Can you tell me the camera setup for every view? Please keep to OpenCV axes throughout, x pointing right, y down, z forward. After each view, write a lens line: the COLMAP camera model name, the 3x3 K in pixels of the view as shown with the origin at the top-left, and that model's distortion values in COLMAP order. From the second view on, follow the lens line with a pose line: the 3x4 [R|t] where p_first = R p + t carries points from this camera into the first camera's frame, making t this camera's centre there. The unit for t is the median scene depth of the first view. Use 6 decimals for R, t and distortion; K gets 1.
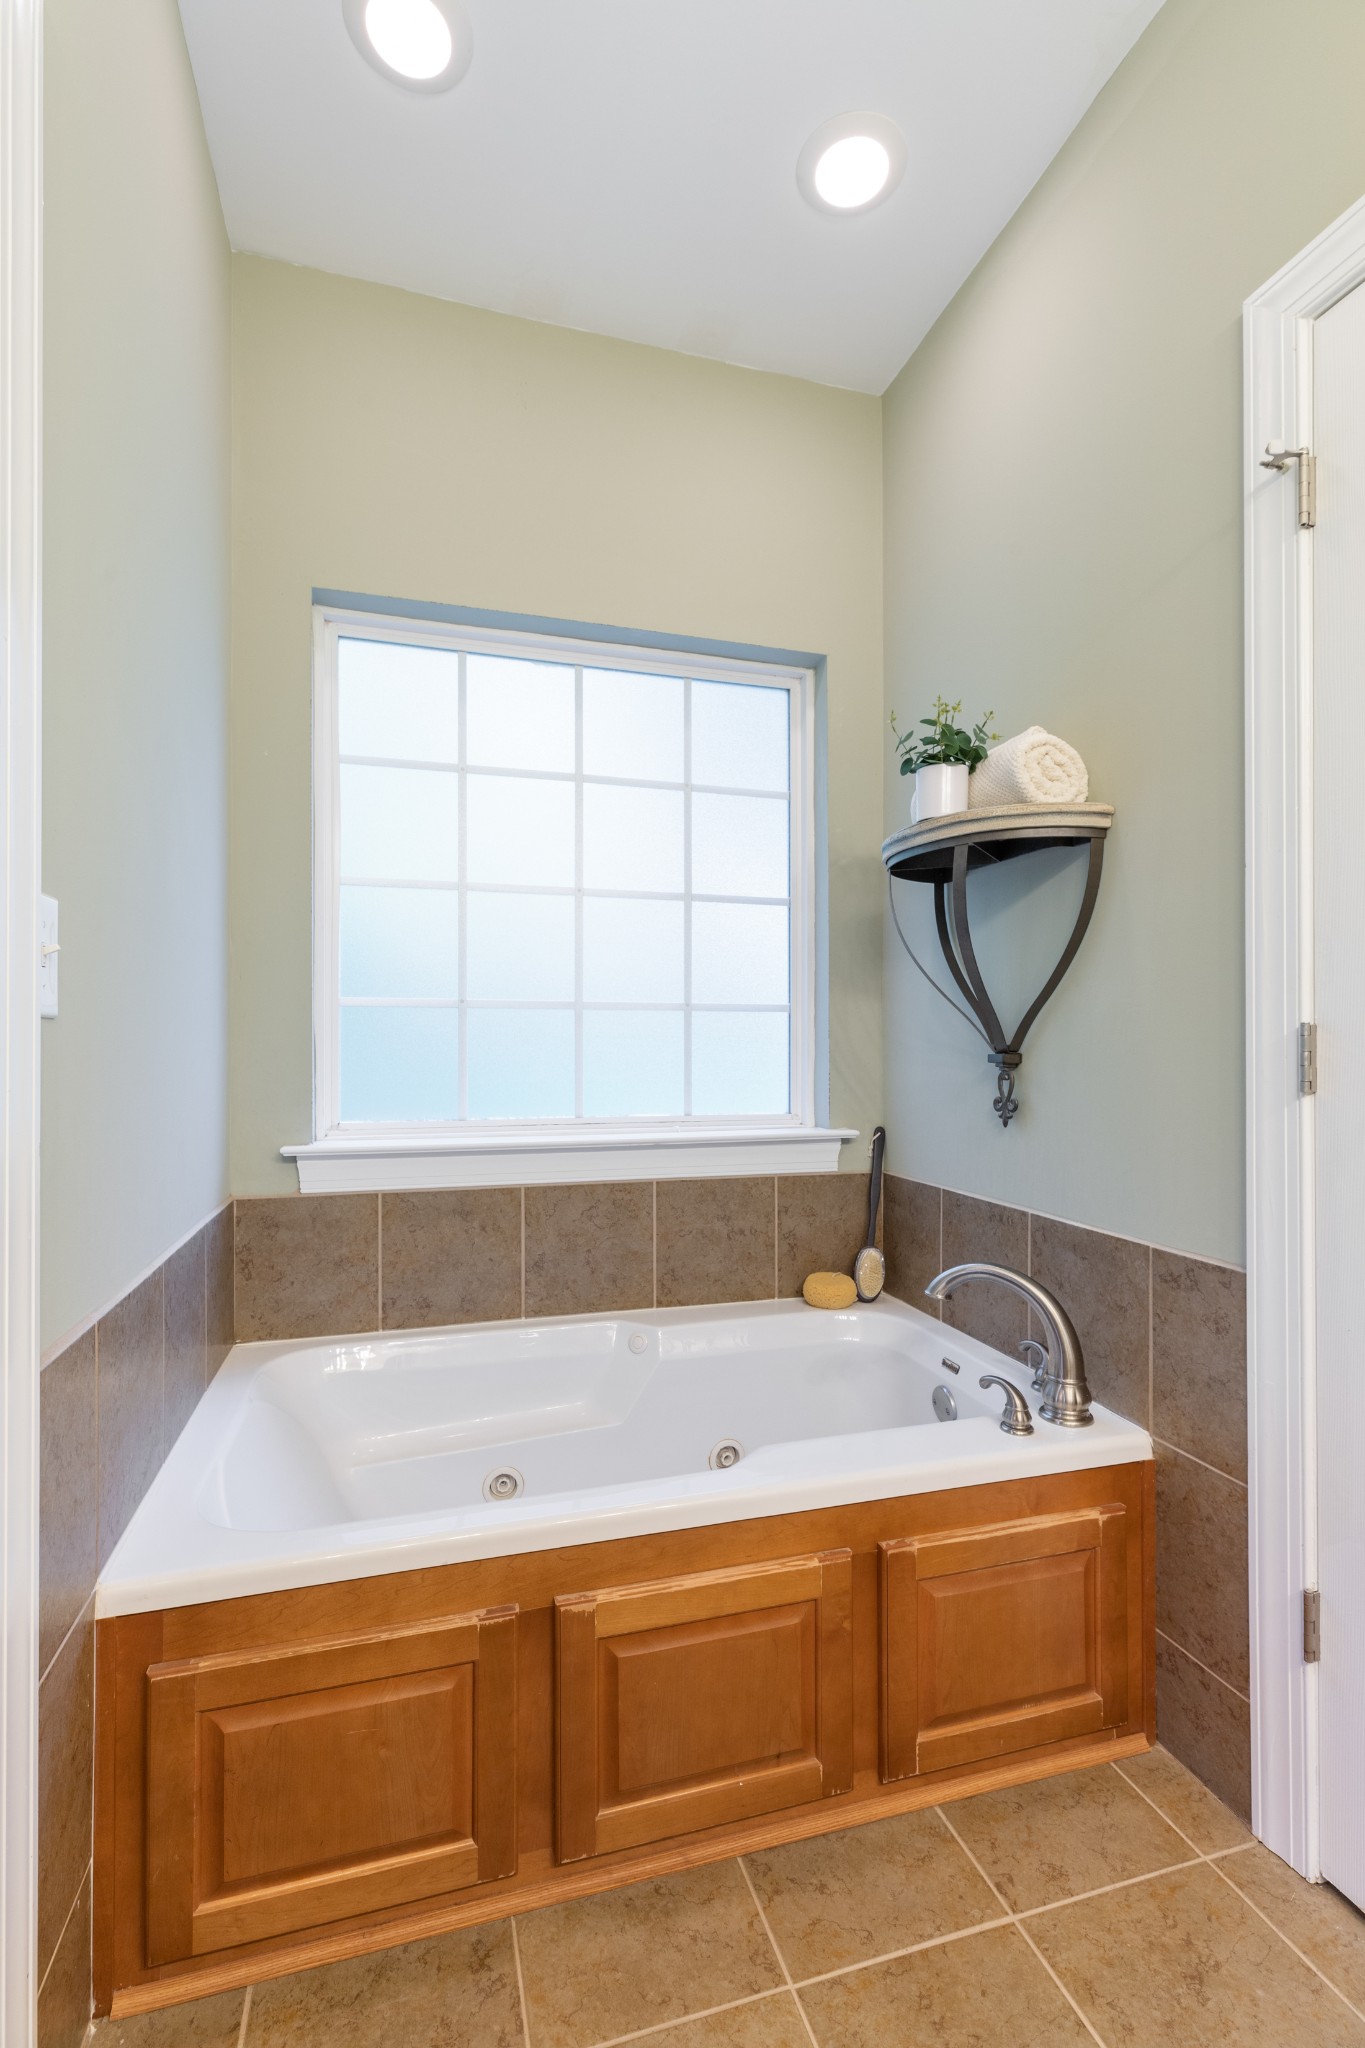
lens RADIAL K [[951.5, 0, 700.2], [0, 951.5, 1050.7], [0, 0, 1]] dist [0.014761, -0.001311]
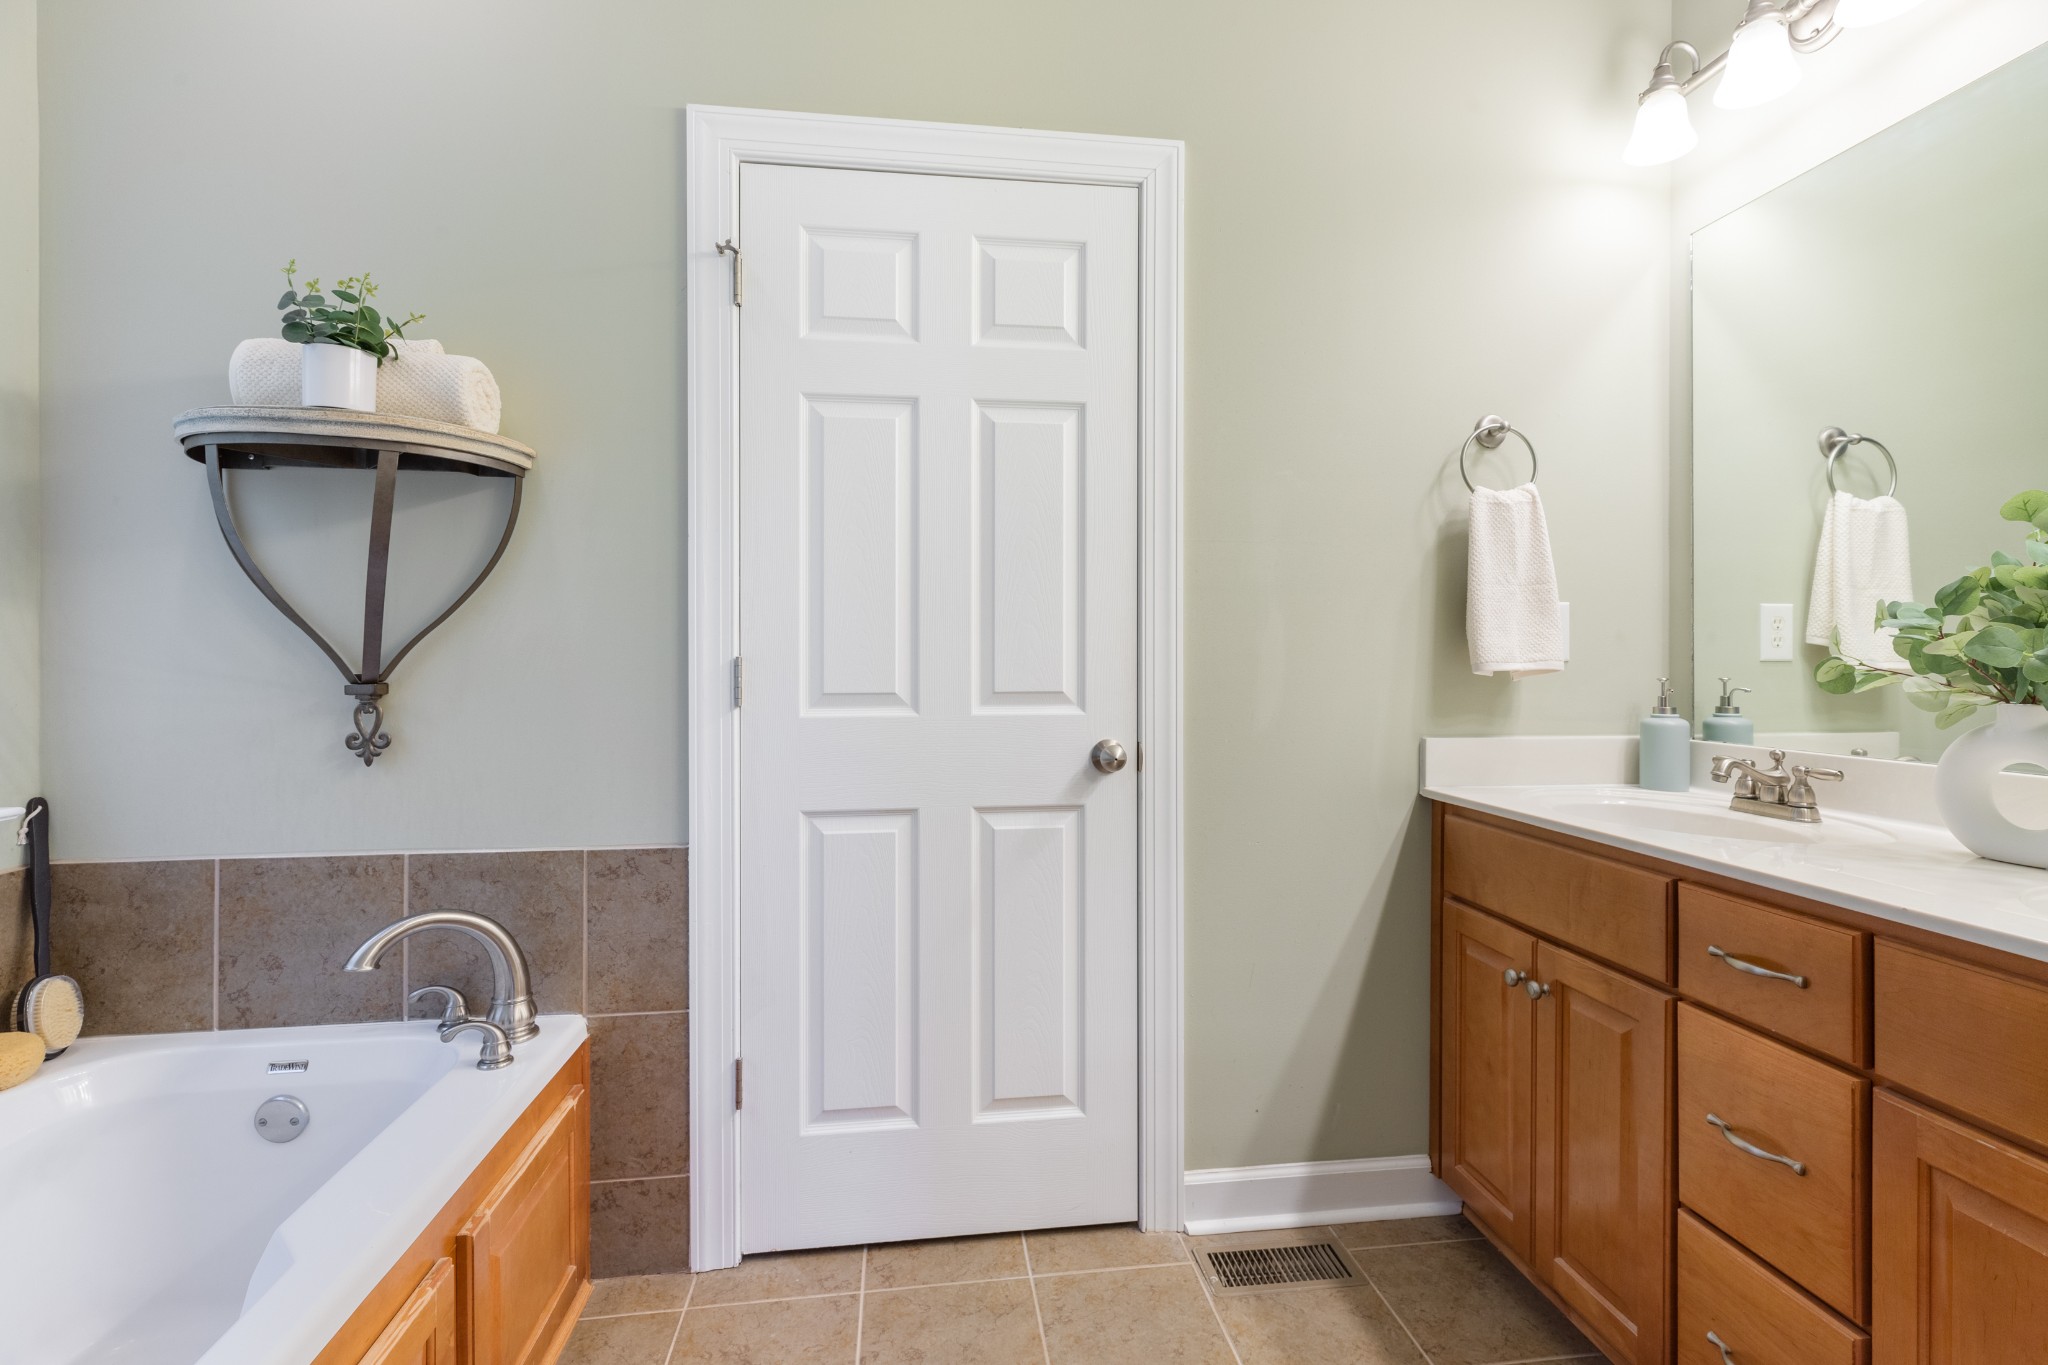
lens RADIAL K [[951.5, 0, 1028.9], [0, 951.5, 664.8], [0, 0, 1]] dist [0.014761, -0.001311]
pose [[0.147419, -0.009016, 0.989033, -0.551185], [0.009252, 0.999927, 0.007737, -0.018698], [-0.989031, 0.008010, 0.147492, 0.296392]]
